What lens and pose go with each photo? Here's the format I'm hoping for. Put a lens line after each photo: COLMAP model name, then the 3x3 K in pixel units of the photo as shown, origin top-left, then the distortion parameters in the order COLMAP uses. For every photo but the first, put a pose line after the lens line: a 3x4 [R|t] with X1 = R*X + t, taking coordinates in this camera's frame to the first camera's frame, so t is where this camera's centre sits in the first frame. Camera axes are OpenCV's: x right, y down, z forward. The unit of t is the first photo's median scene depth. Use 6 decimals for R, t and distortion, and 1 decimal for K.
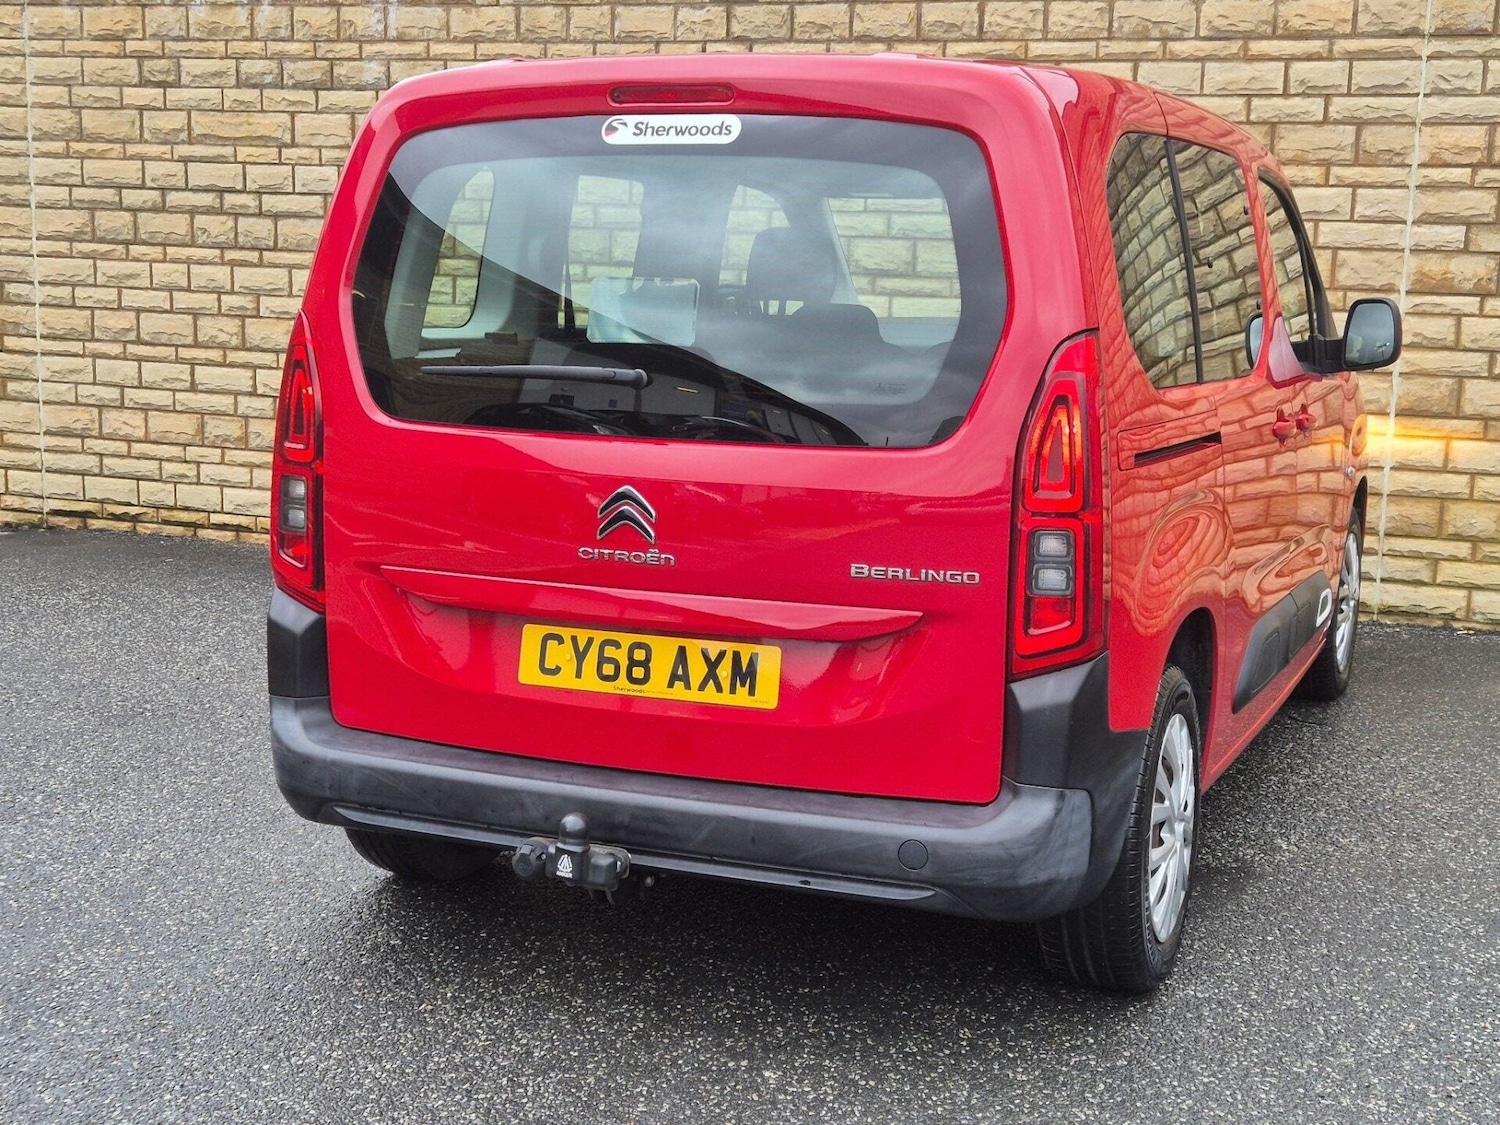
lens RADIAL K [[2050.0, 0, 751.1], [0, 2050.0, 580.1], [0, 0, 1]] dist [0.074000, 0.000000]
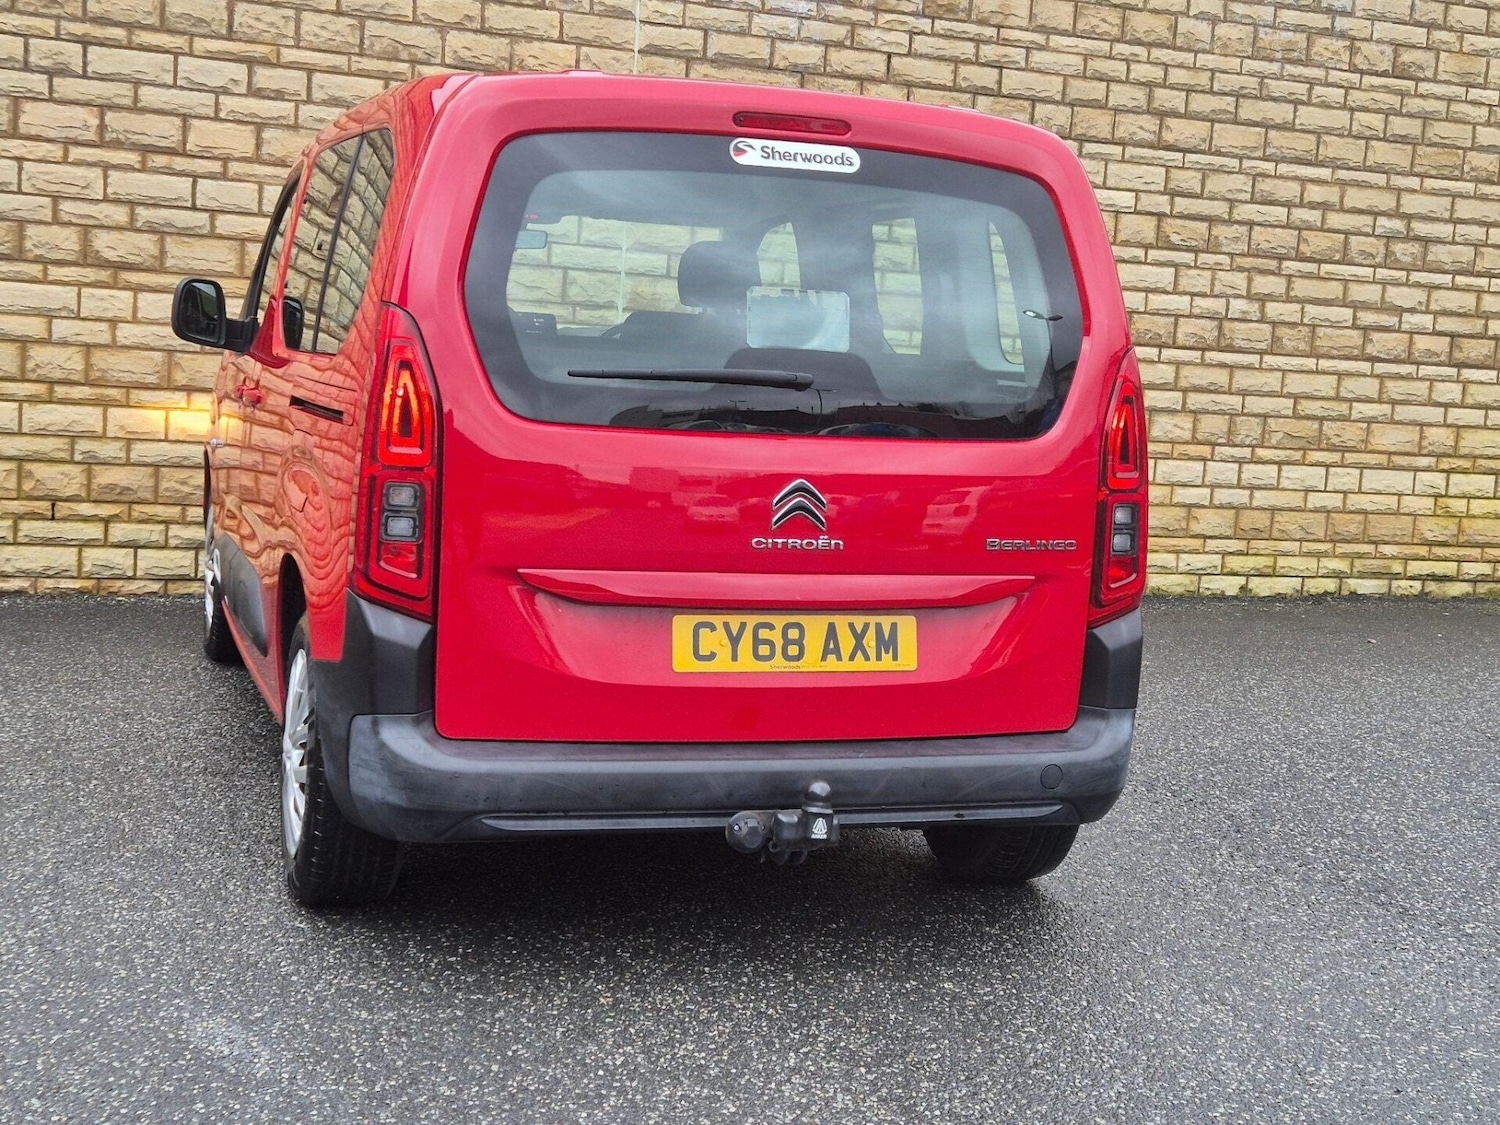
lens RADIAL K [[2050.0, 0, 761.9], [0, 2050.0, 557.7], [0, 0, 1]] dist [0.074000, 0.000000]
pose [[0.748220, -0.052634, 0.661359, -0.390582], [0.059816, 0.998140, 0.011764, -0.008932], [-0.660749, 0.030758, 0.749977, 0.094331]]
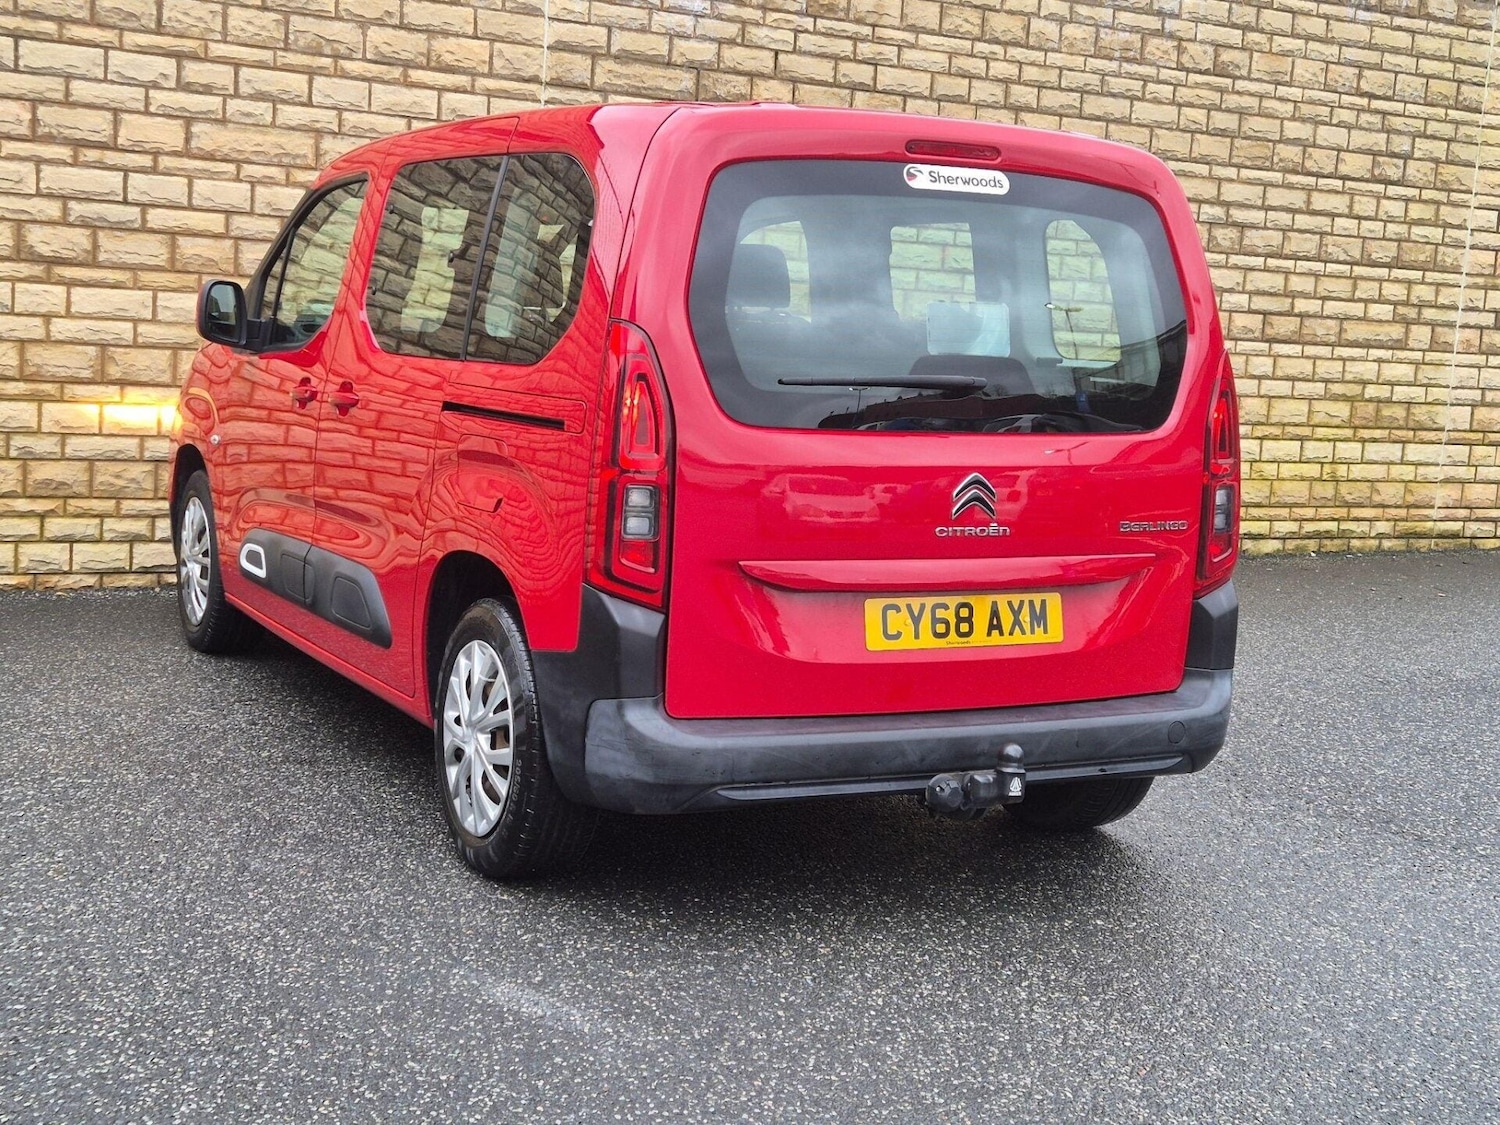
lens RADIAL K [[2050.0, 0, 730.5], [0, 2050.0, 555.3], [0, 0, 1]] dist [0.074000, 0.000000]
pose [[0.637932, -0.082009, 0.765714, -0.528244], [0.082186, 0.995885, 0.038189, -0.027114], [-0.765695, 0.038569, 0.642047, 0.162611]]
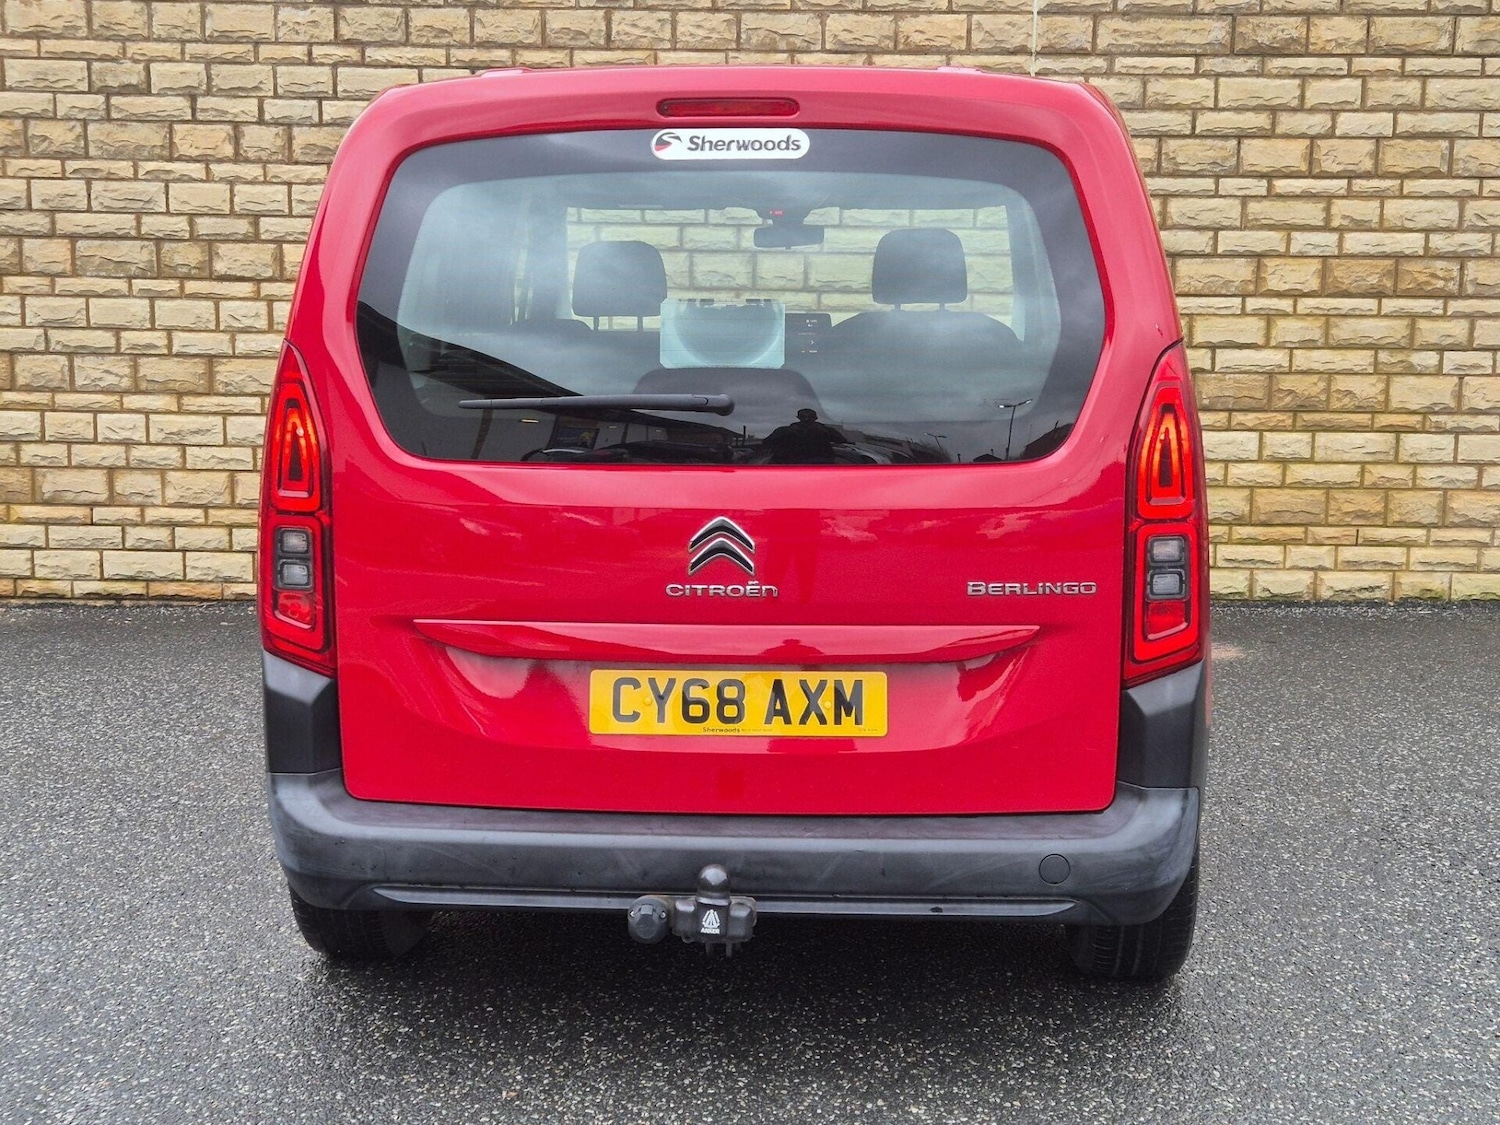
lens RADIAL K [[2050.0, 0, 729.4], [0, 2050.0, 567.6], [0, 0, 1]] dist [0.074000, 0.000000]
pose [[0.945361, -0.066050, 0.319264, -0.176667], [0.068351, 0.997653, 0.004005, -0.012634], [-0.318779, 0.018035, 0.947657, 0.046542]]
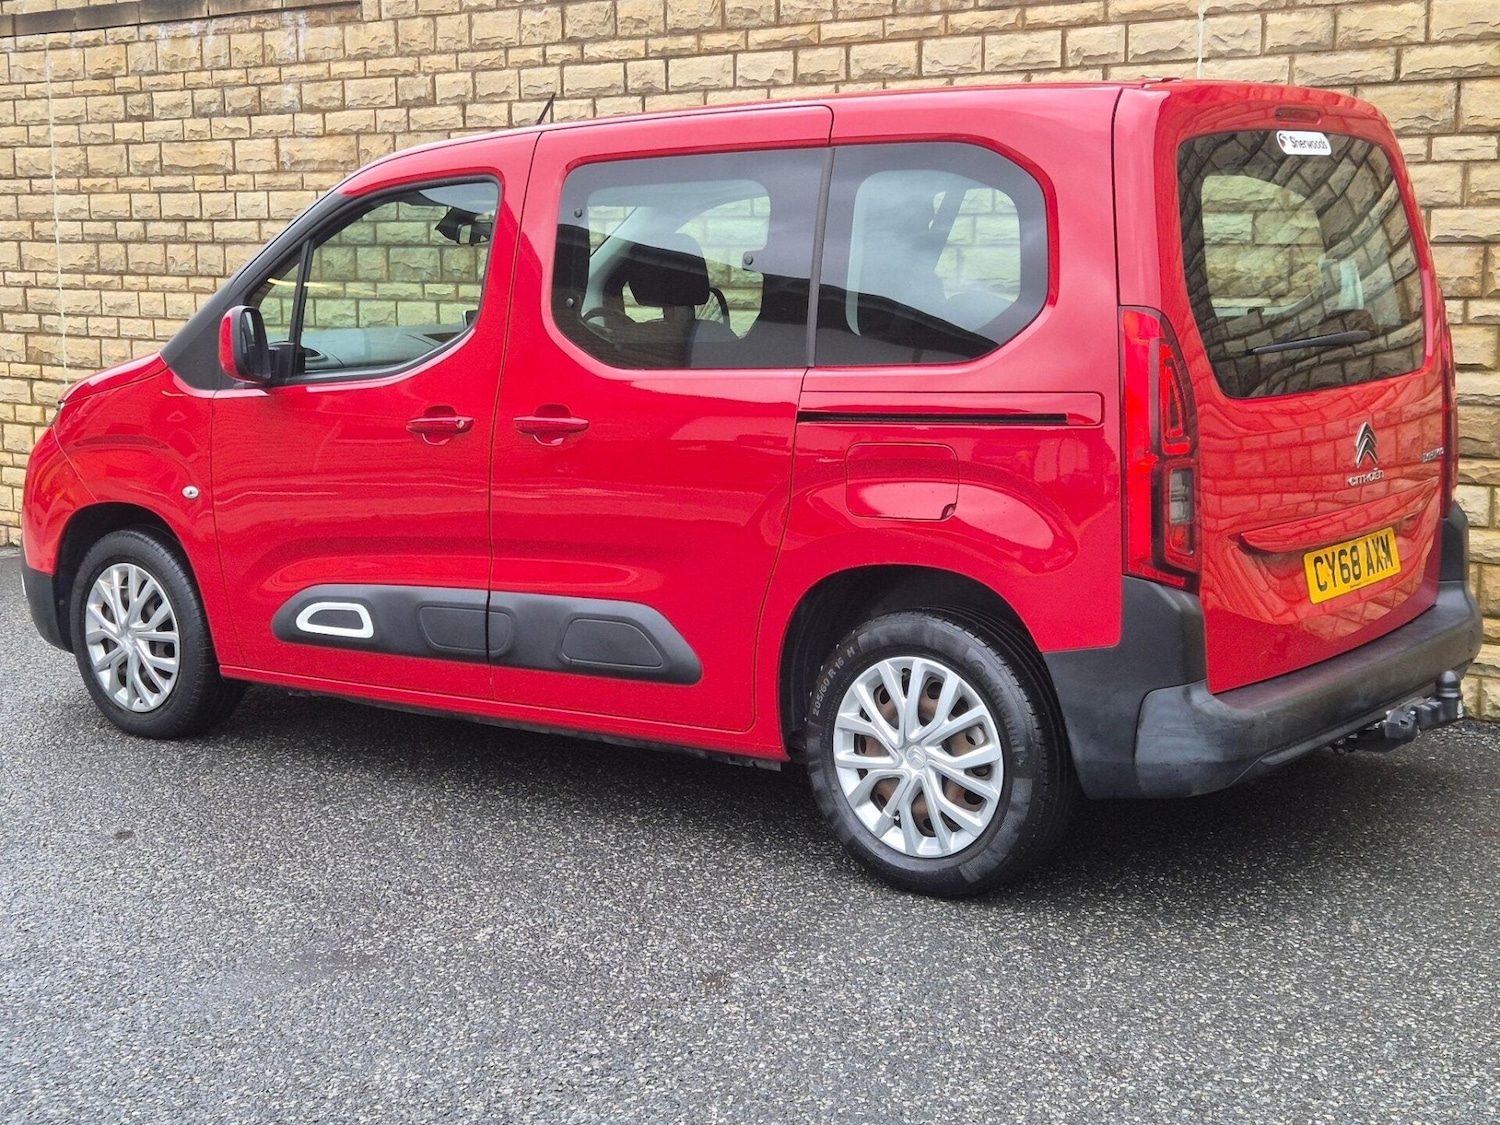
lens RADIAL K [[2138.4, 0, 751.3], [0, 2138.4, 571.3], [0, 0, 1]] dist [0.073640, 0.000000]
pose [[0.943306, 0.019631, -0.331343, 0.439166], [-0.026199, 0.999539, -0.015367, -0.008776], [0.330888, 0.023177, 0.943385, 0.120963]]
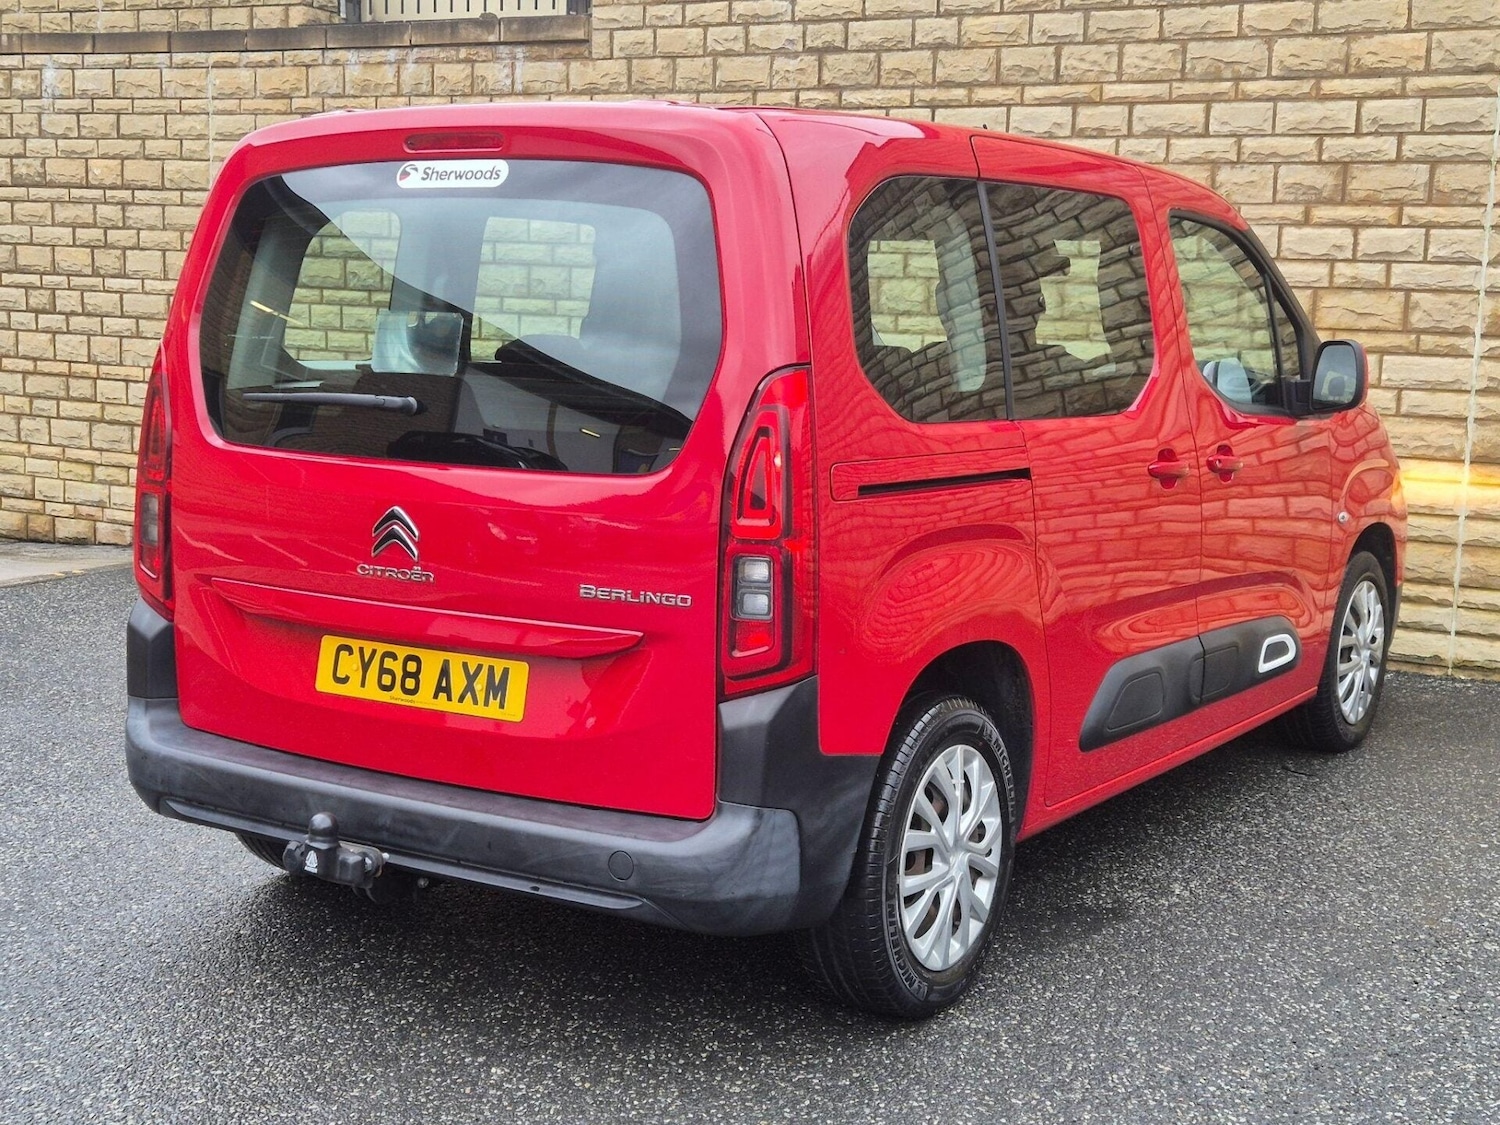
lens RADIAL K [[2050.0, 0, 736.9], [0, 2050.0, 563.1], [0, 0, 1]] dist [0.074000, 0.000000]
pose [[0.984360, 0.024316, -0.174483, 0.146164], [-0.029426, 0.999209, -0.026760, 0.003179], [0.173694, 0.031476, 0.984296, -0.008532]]
